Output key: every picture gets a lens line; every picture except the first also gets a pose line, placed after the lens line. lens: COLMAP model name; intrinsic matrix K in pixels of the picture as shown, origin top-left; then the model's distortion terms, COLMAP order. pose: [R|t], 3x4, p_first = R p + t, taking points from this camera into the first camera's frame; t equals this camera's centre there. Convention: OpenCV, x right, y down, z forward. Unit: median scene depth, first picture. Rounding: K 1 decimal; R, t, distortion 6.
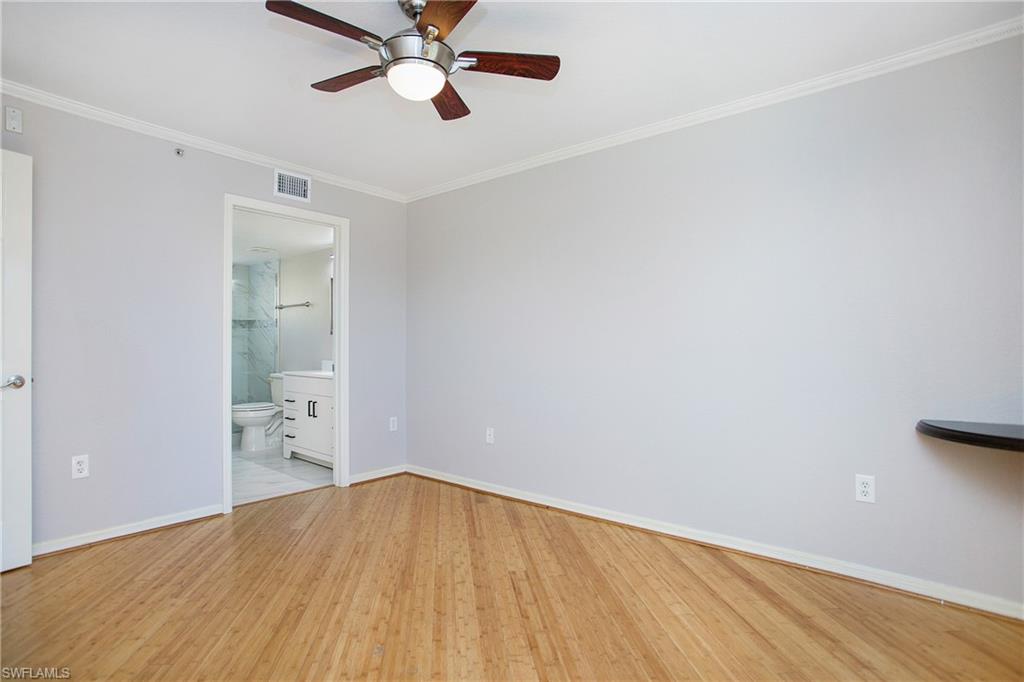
lens RADIAL K [[499.0, 0, 512.8], [0, 499.0, 335.5], [0, 0, 1]] dist [-0.027565, 0.001147]
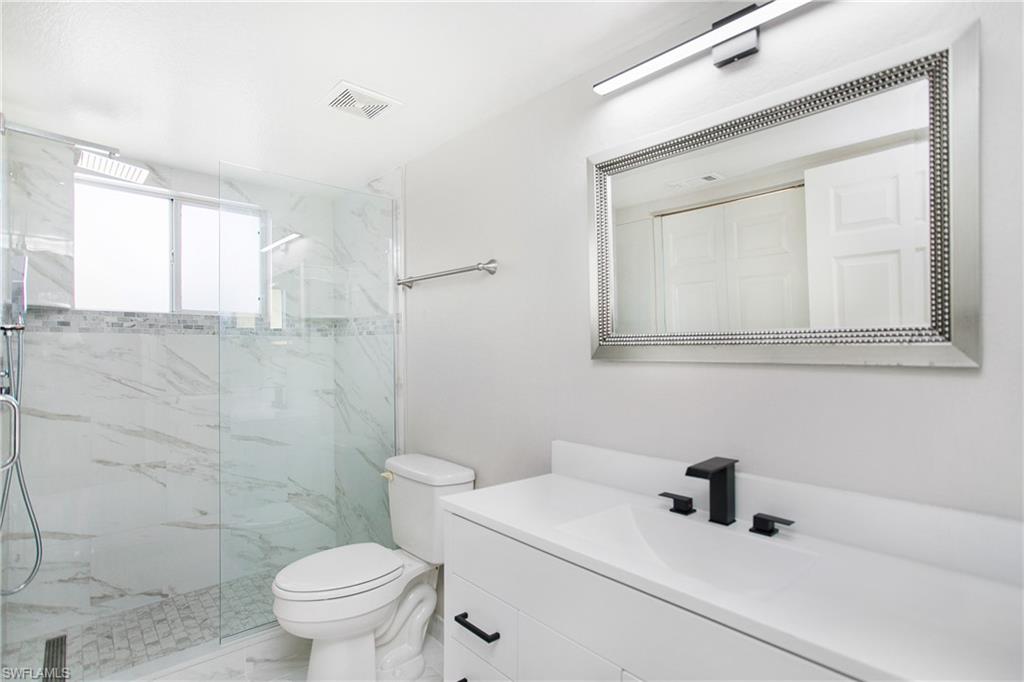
lens RADIAL K [[499.0, 0, 511.0], [0, 499.0, 348.3], [0, 0, 1]] dist [-0.027565, 0.001147]
pose [[0.984330, -0.002711, -0.176315, -0.318177], [0.005600, 0.999858, 0.015890, -0.011518], [0.176247, -0.016628, 0.984206, 0.626058]]
